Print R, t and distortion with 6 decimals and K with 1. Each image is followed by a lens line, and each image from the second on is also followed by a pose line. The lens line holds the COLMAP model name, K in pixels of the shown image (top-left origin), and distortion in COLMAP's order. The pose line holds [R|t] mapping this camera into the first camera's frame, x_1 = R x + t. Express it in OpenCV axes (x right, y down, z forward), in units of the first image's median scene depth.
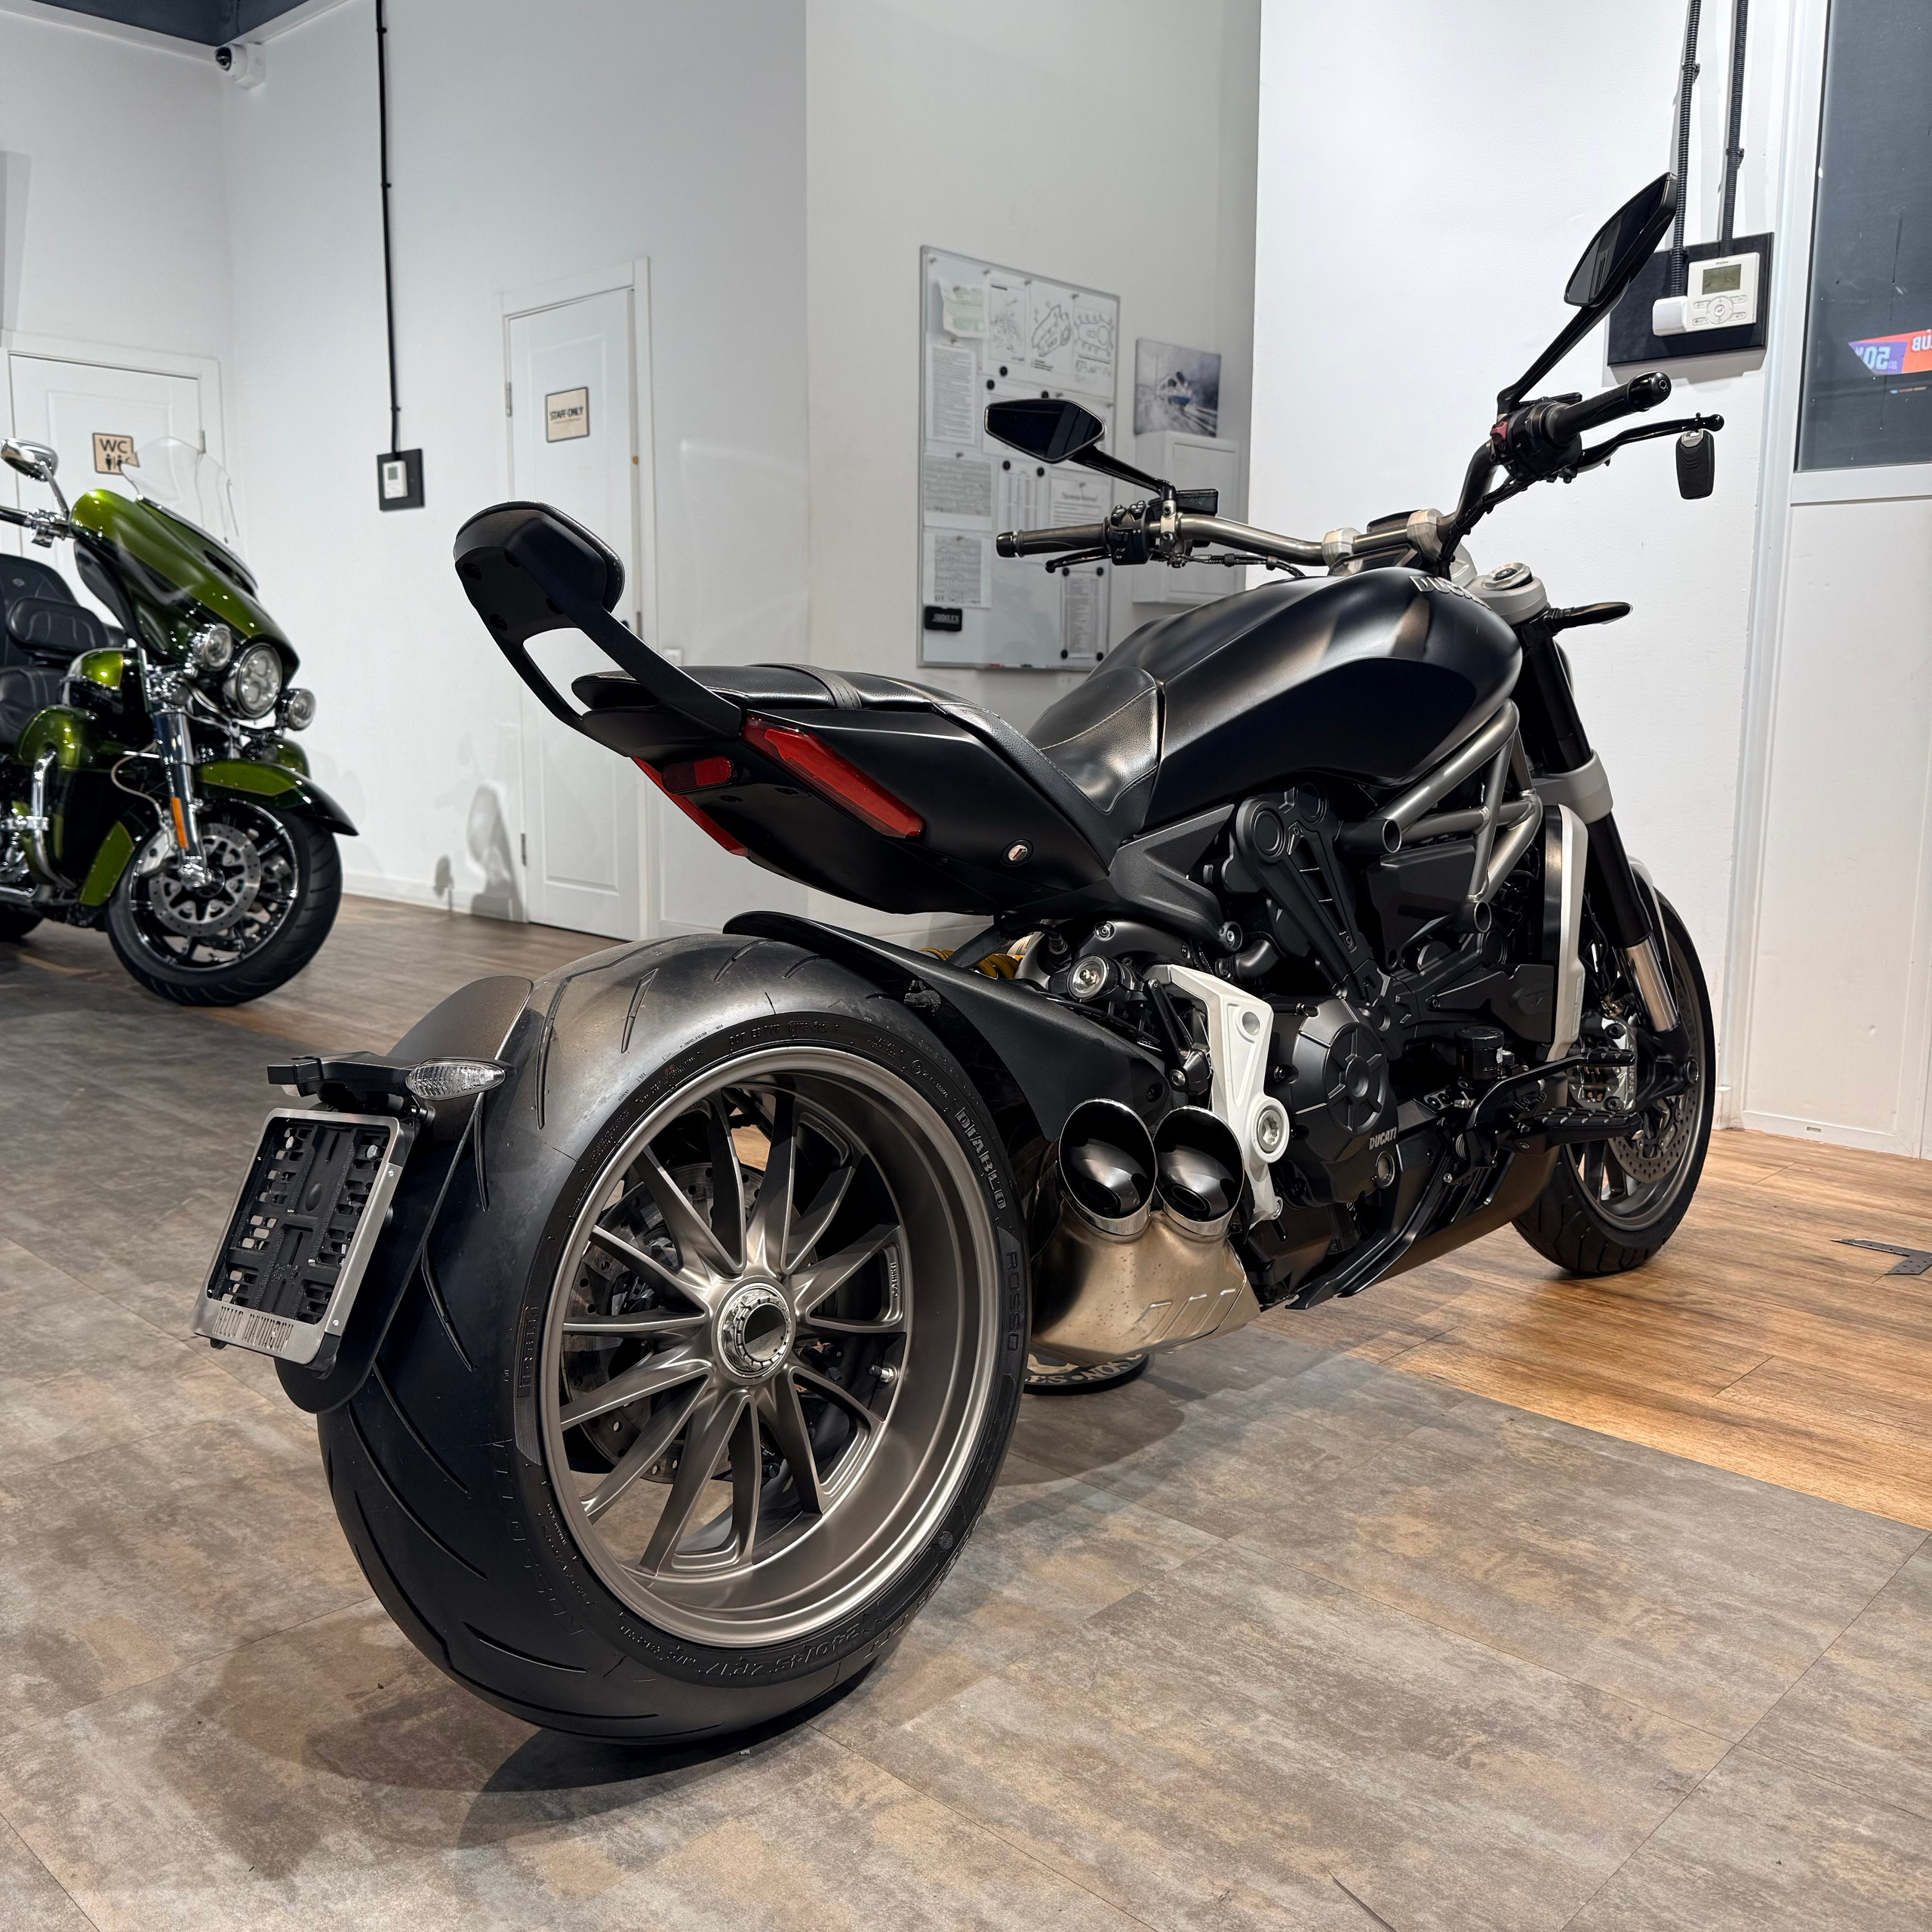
lens RADIAL K [[1838.9, 0, 1003.3], [0, 1838.9, 950.4], [0, 0, 1]] dist [0.006806, 0.000000]
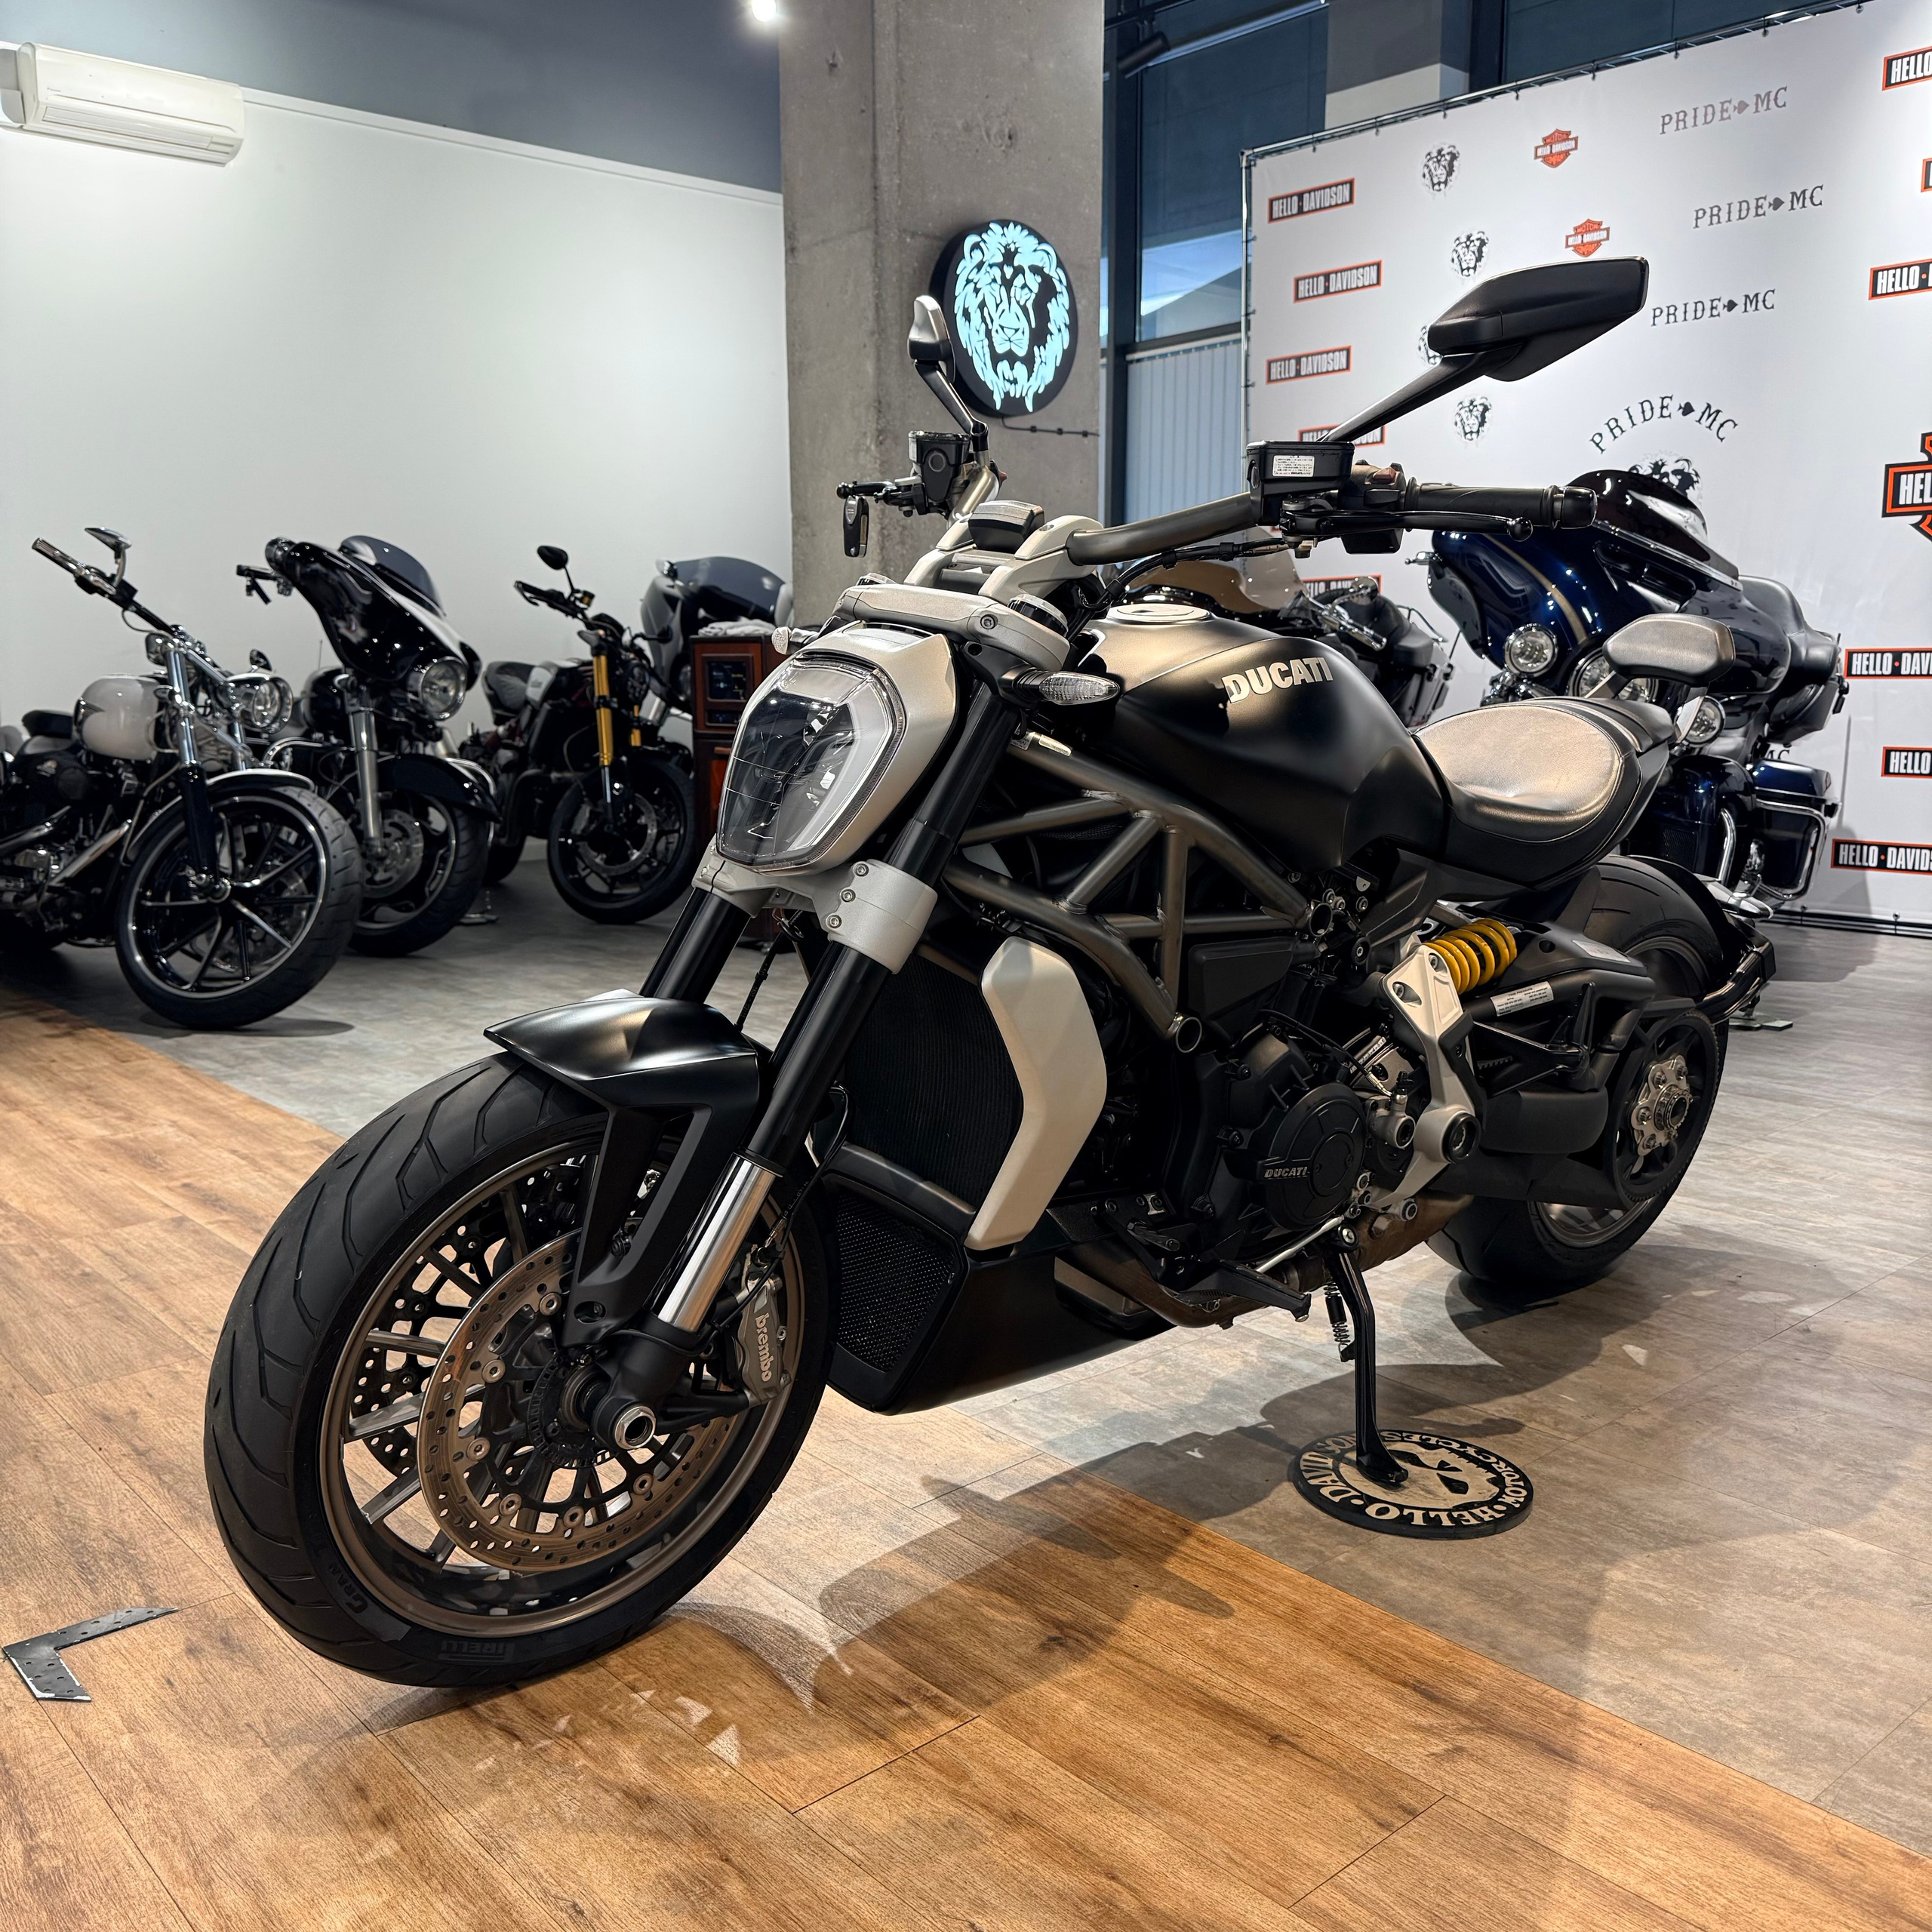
lens RADIAL K [[1838.9, 0, 971.3], [0, 1838.9, 971.5], [0, 0, 1]] dist [0.006806, 0.000000]
pose [[-0.995255, -0.025273, 0.093962, 0.205289], [0.005450, 0.949686, 0.313157, -0.382512], [-0.097149, 0.312183, -0.945042, 2.331556]]
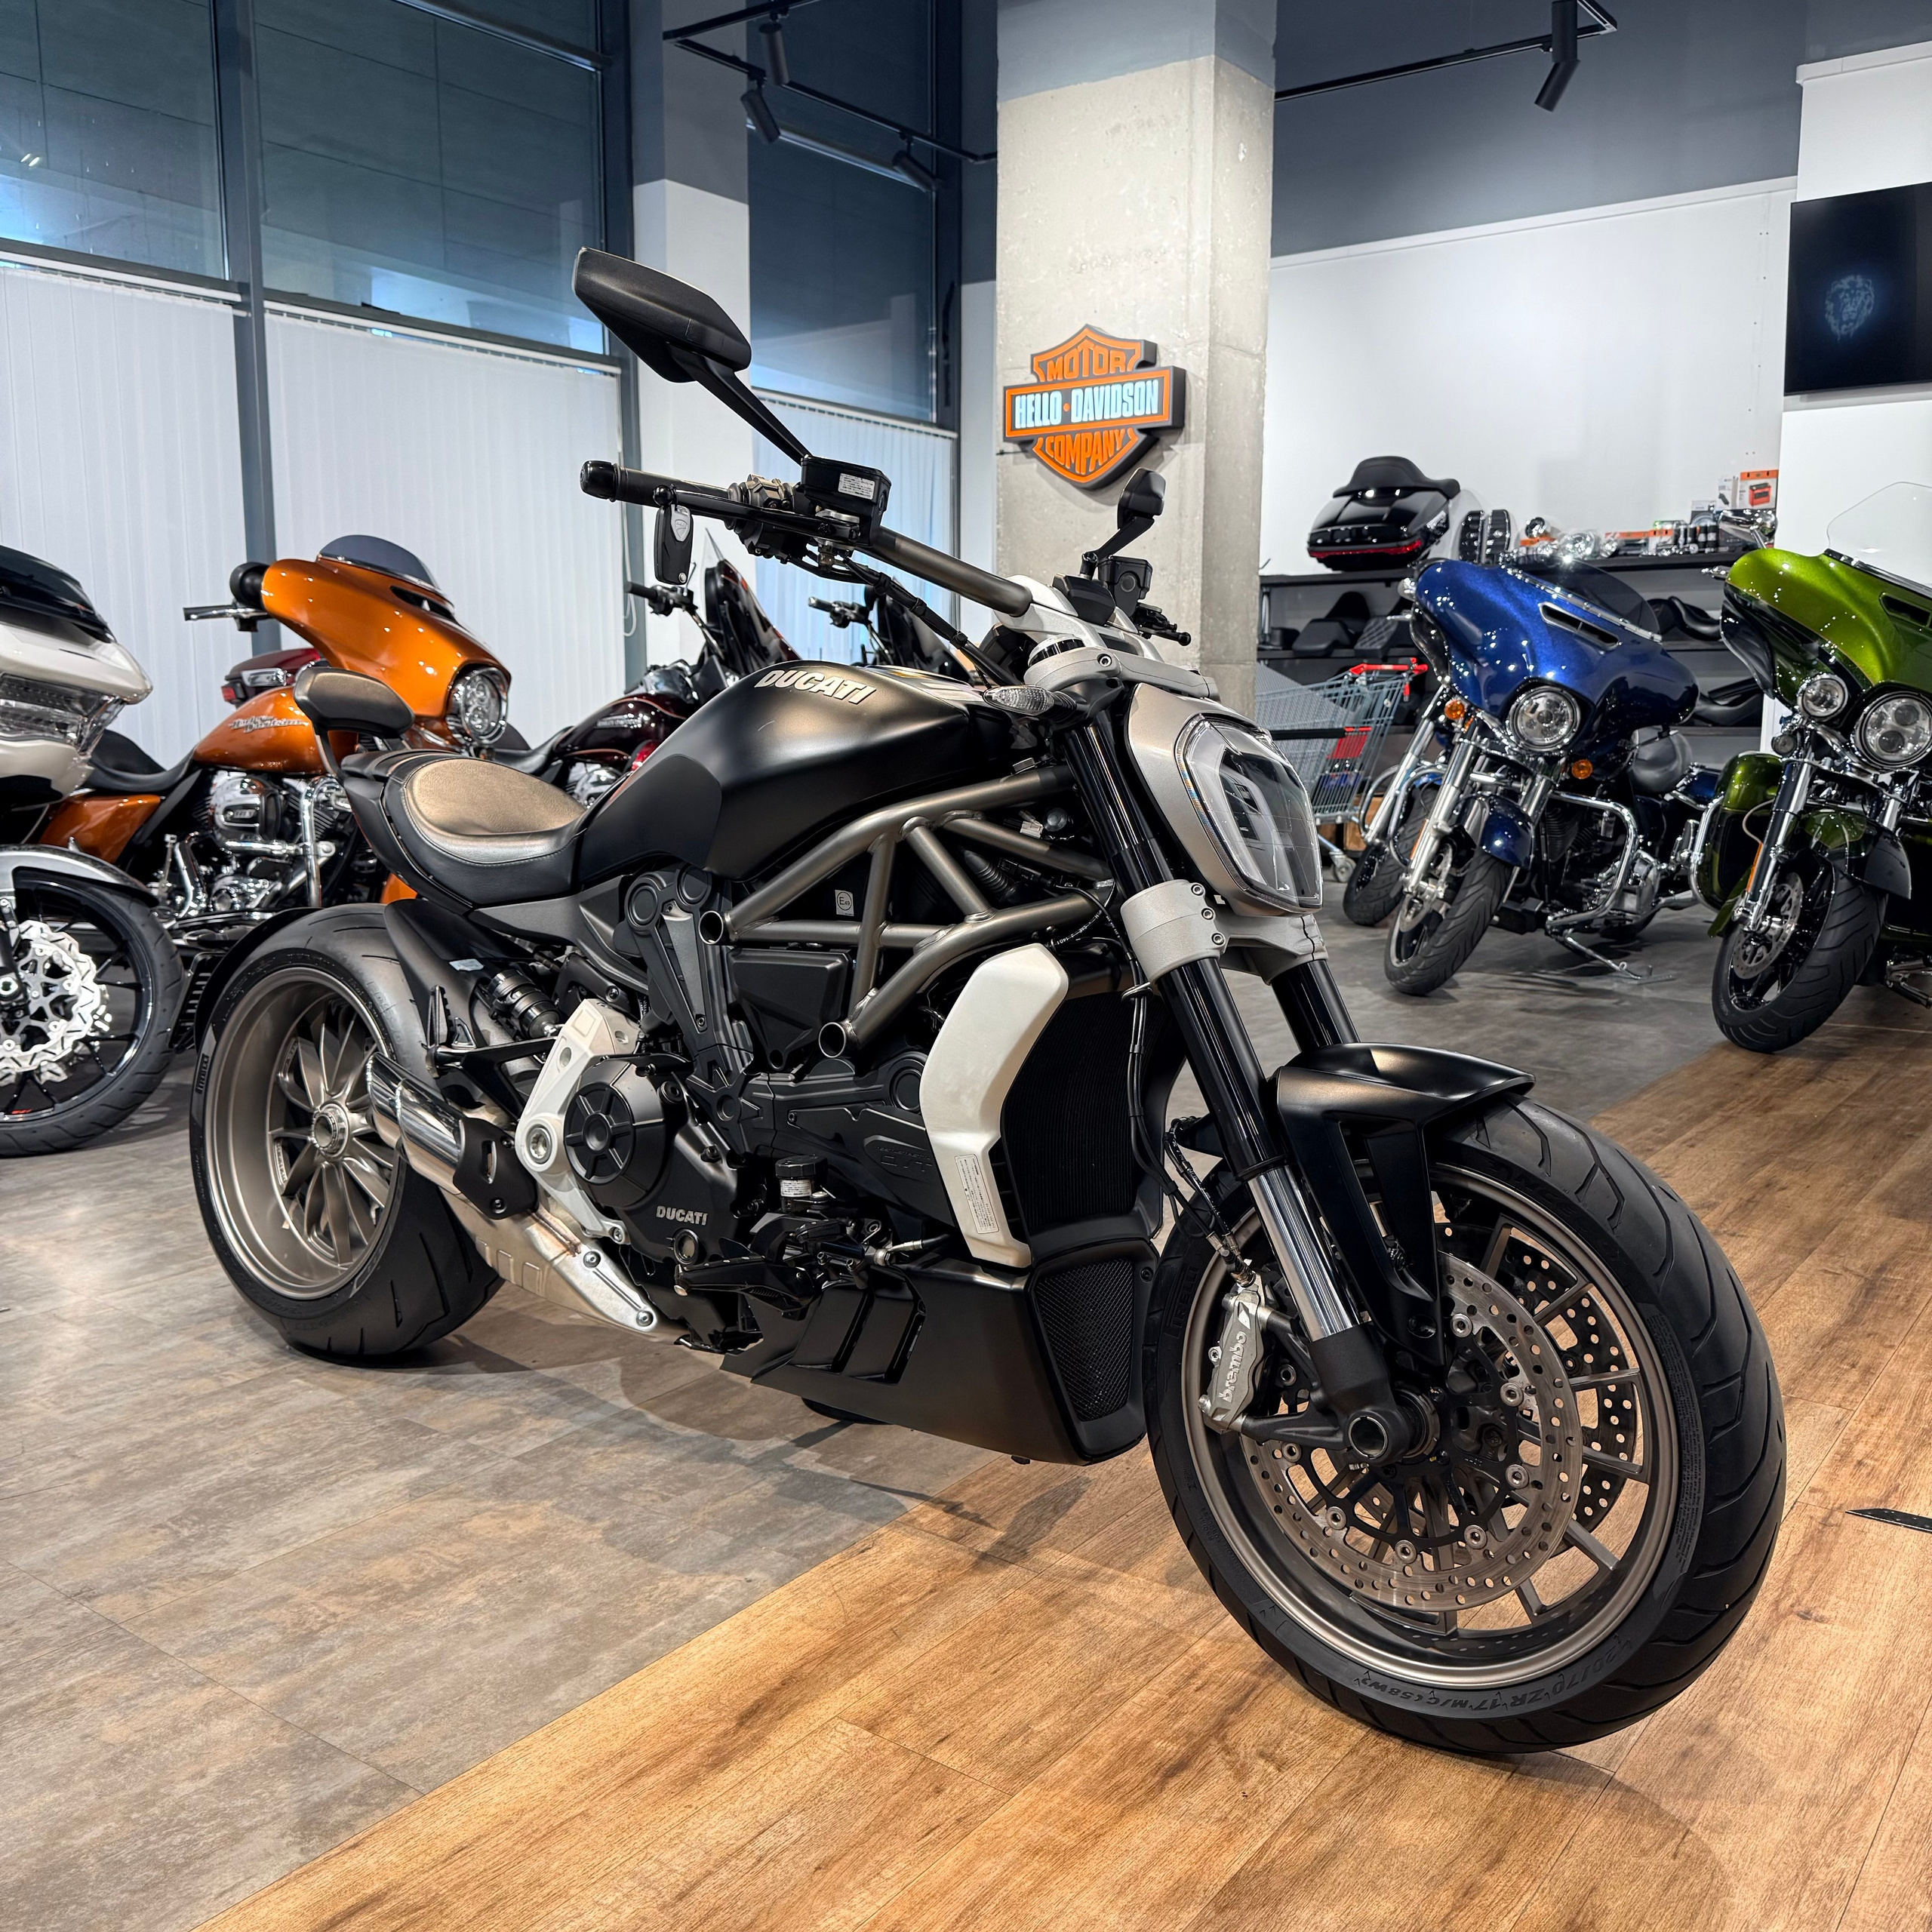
lens RADIAL K [[1838.9, 0, 949.5], [0, 1838.9, 933.0], [0, 0, 1]] dist [0.006806, 0.000000]
pose [[0.093873, 0.119173, -0.988426, 1.388667], [-0.134168, 0.985268, 0.106050, -0.209466], [0.986502, 0.122660, 0.108479, 1.154842]]
